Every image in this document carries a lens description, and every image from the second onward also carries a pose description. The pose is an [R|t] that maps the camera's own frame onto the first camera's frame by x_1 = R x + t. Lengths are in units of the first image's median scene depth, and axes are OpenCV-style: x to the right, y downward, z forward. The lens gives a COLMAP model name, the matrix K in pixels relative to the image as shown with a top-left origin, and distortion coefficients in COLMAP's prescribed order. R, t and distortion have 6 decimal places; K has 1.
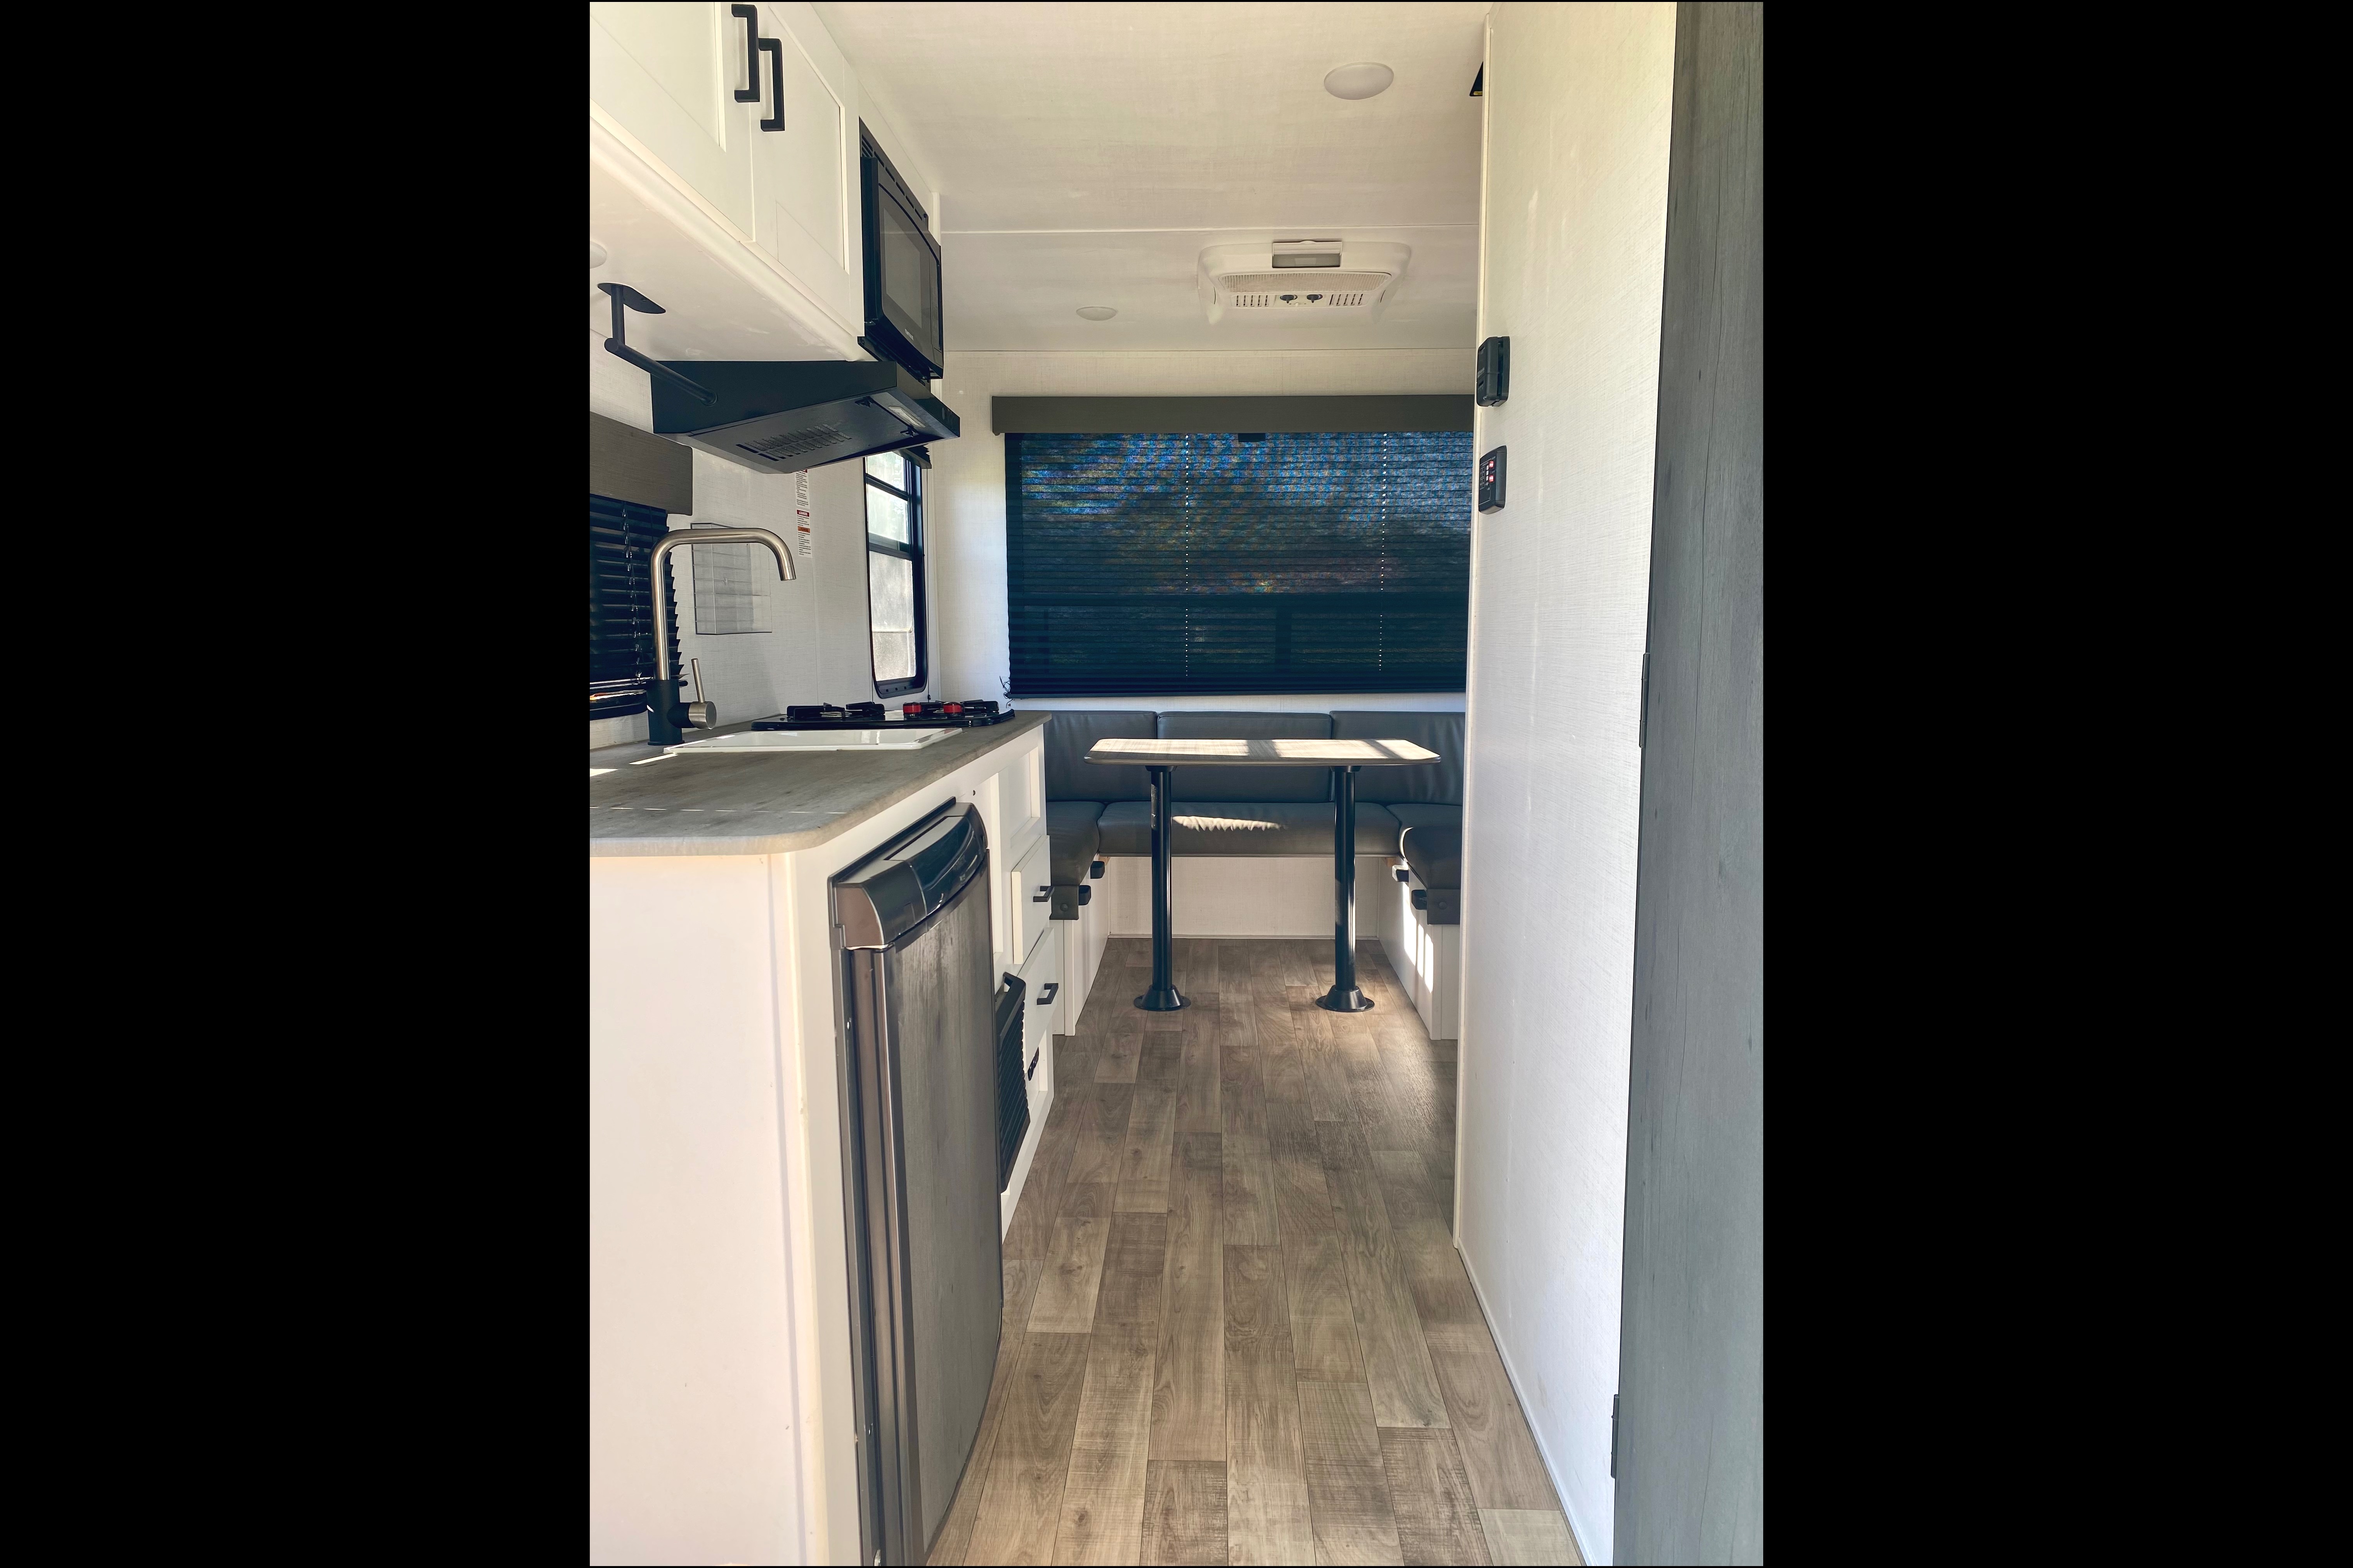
lens RADIAL K [[1204.9, 0, 1176.5], [0, 1204.9, 784.0], [0, 0, 1]] dist [0.059519, -0.071713]
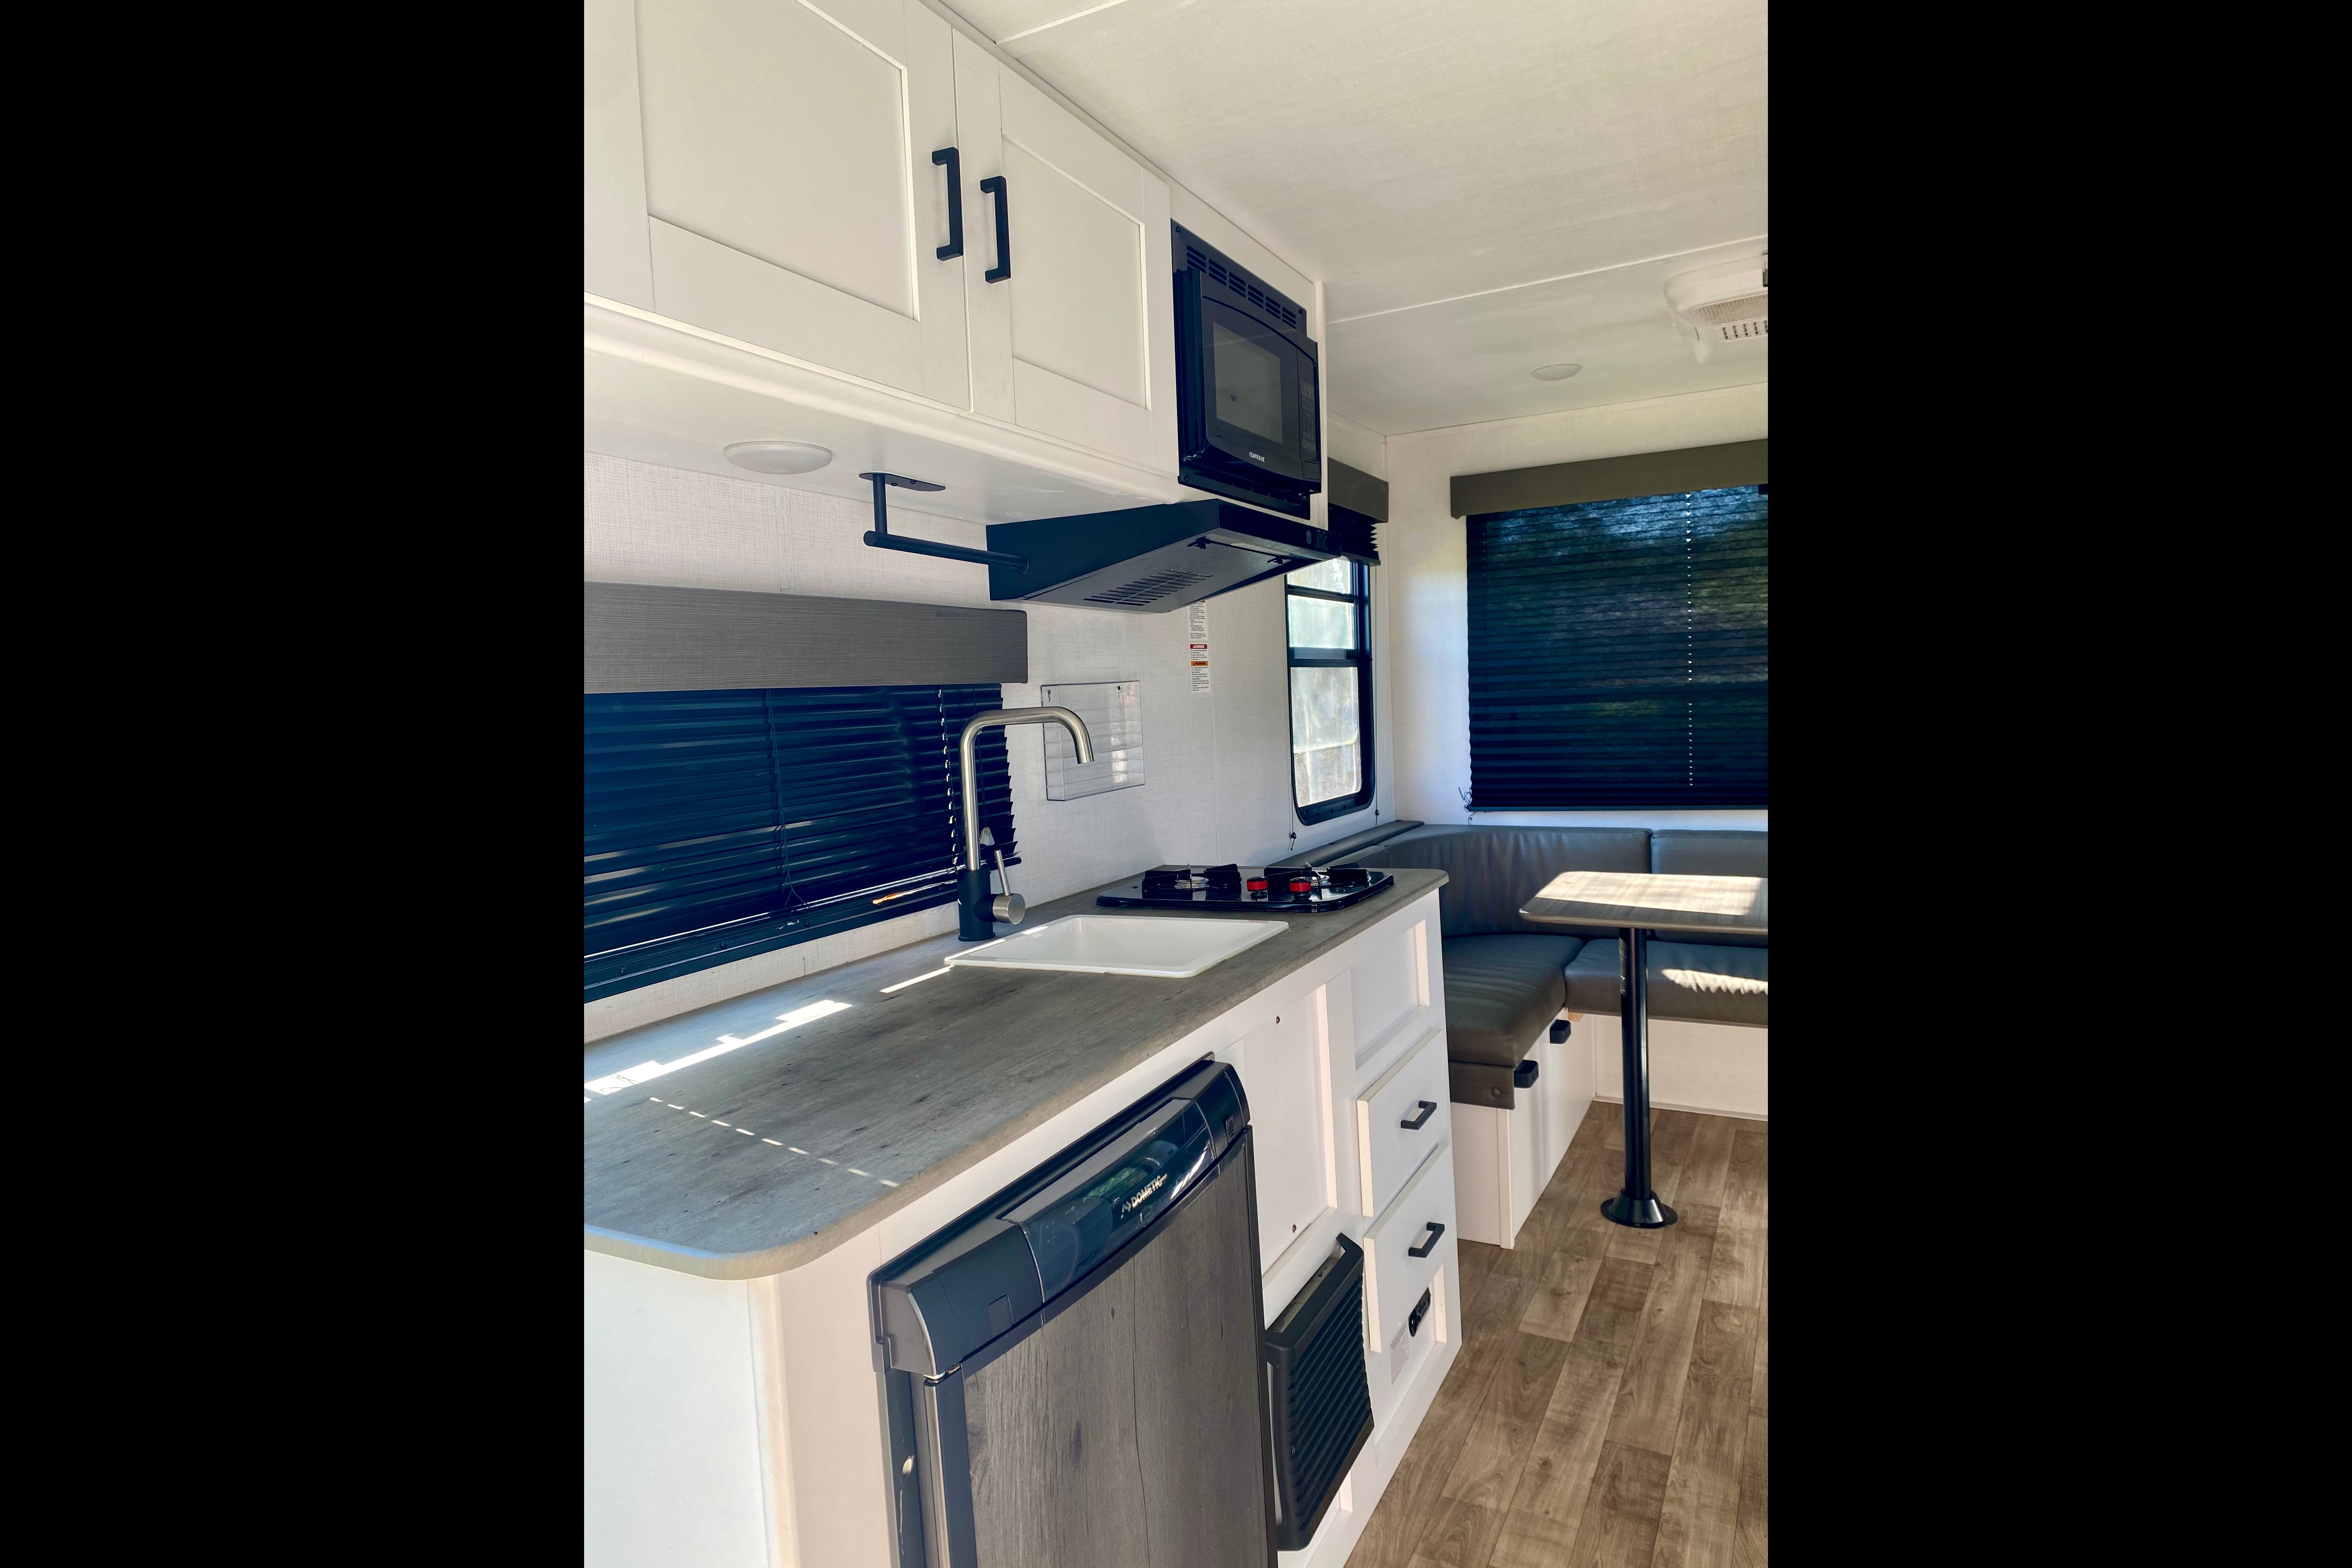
lens RADIAL K [[1204.6, 0, 1176.0], [0, 1204.6, 784.0], [0, 0, 1]] dist [0.059519, -0.071713]
pose [[0.894517, -0.004216, -0.447014, 0.088844], [-0.012530, 0.999326, -0.034498, -0.081620], [0.446859, 0.036460, 0.893861, 0.161842]]
